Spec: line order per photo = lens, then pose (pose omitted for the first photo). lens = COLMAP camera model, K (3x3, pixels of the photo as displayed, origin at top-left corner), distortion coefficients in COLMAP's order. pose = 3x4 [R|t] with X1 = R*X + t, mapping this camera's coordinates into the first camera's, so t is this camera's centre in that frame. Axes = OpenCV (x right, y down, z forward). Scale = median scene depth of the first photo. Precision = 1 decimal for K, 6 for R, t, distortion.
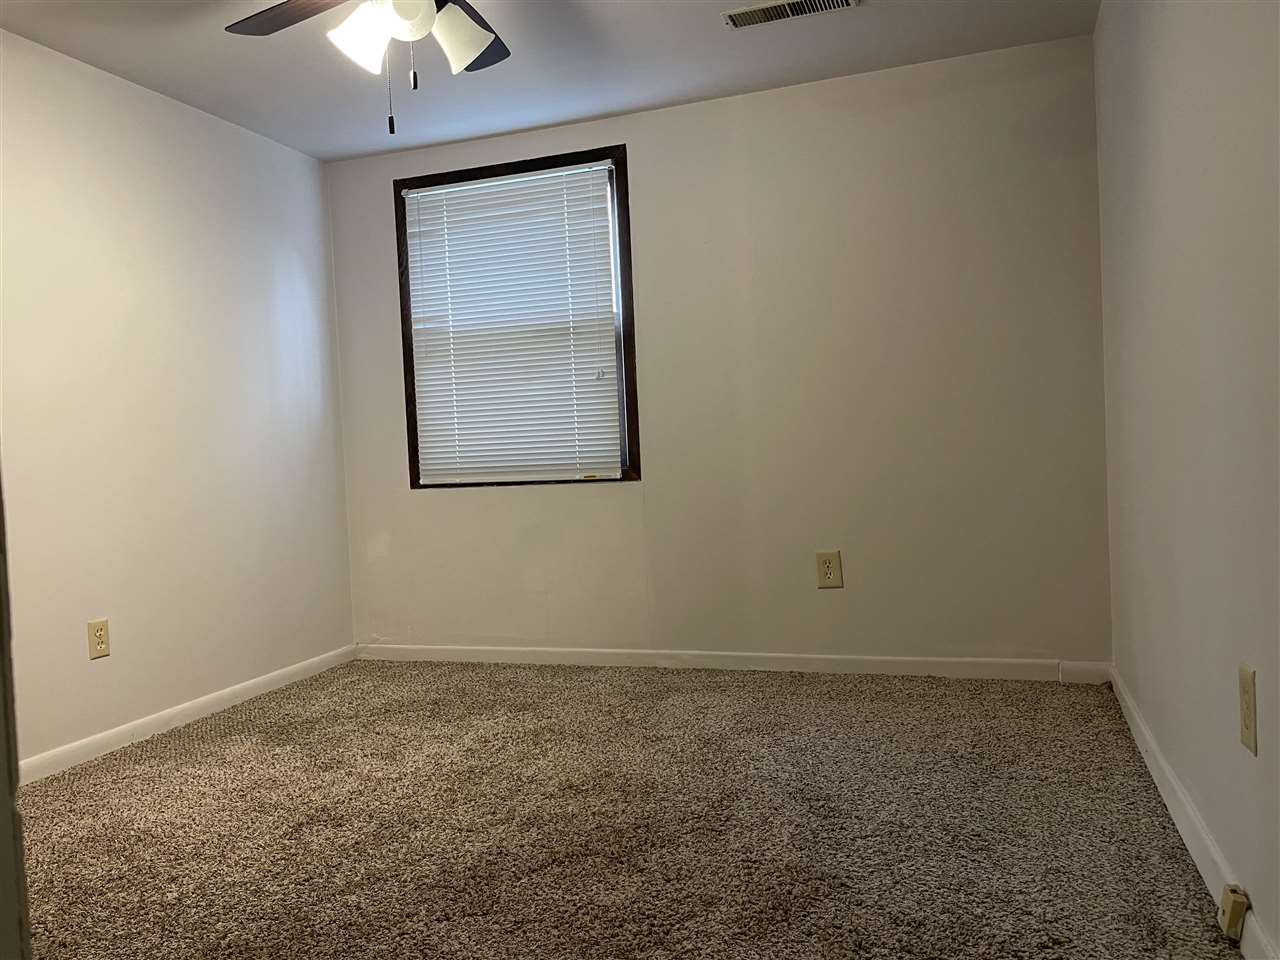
lens RADIAL K [[975.0, 0, 639.4], [0, 975.0, 478.7], [0, 0, 1]] dist [0.063104, -0.085346]
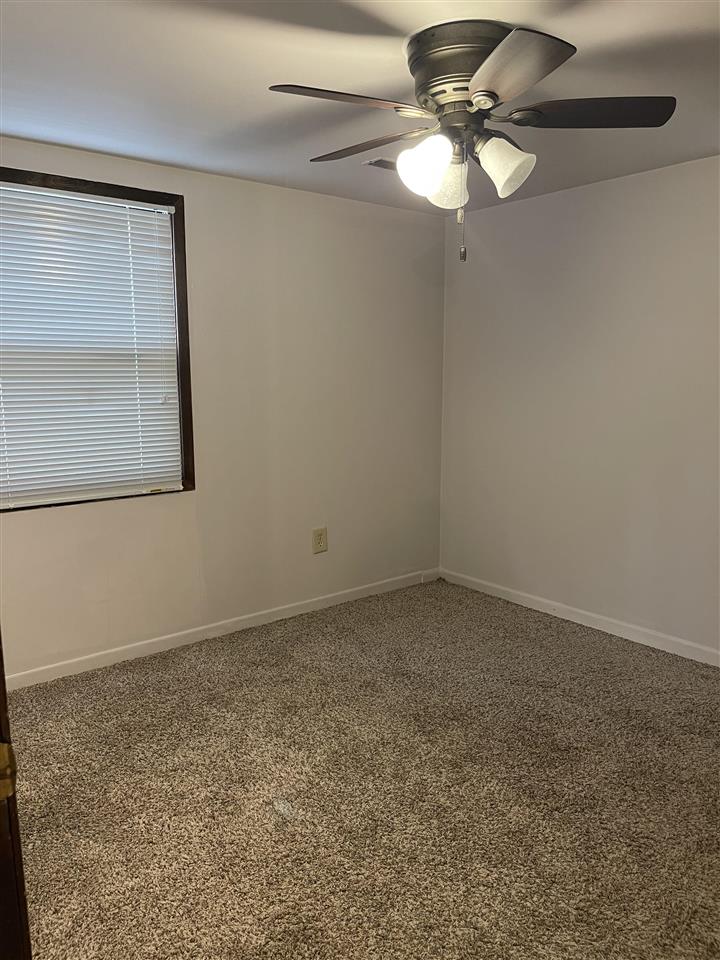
lens RADIAL K [[731.3, 0, 359.1], [0, 731.3, 481.6], [0, 0, 1]] dist [0.063104, -0.085346]
pose [[0.522202, -0.087104, 0.848362, -0.652908], [0.001000, 0.994832, 0.101528, -0.098866], [-0.852821, -0.052170, 0.519590, 0.365393]]
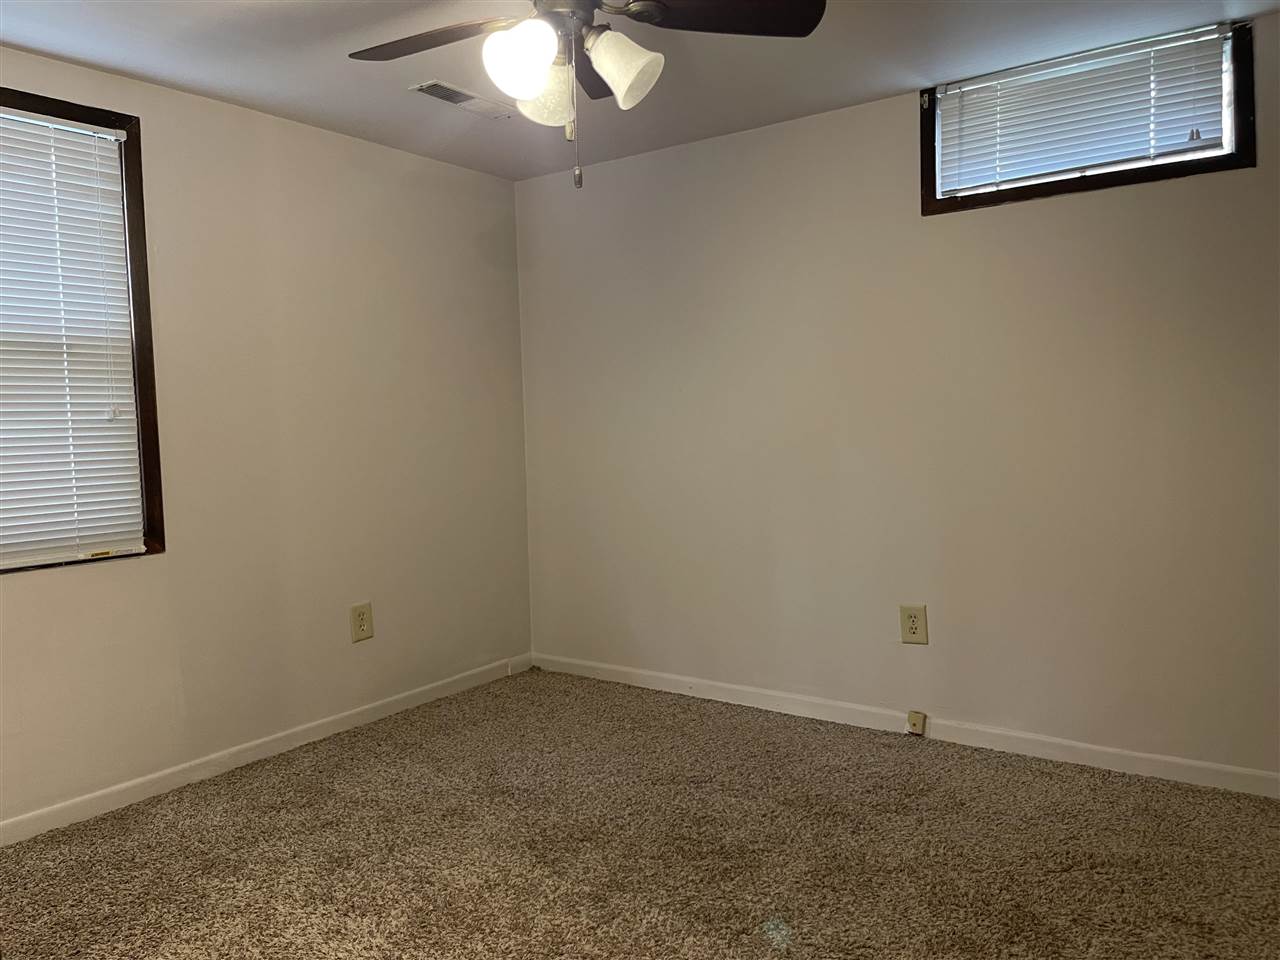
lens RADIAL K [[975.0, 0, 650.7], [0, 975.0, 480.9], [0, 0, 1]] dist [0.063104, -0.085346]
pose [[0.271566, -0.024542, 0.962107, -0.650732], [0.039960, 0.999100, 0.014206, -0.050888], [-0.961590, 0.034588, 0.272302, 0.410331]]
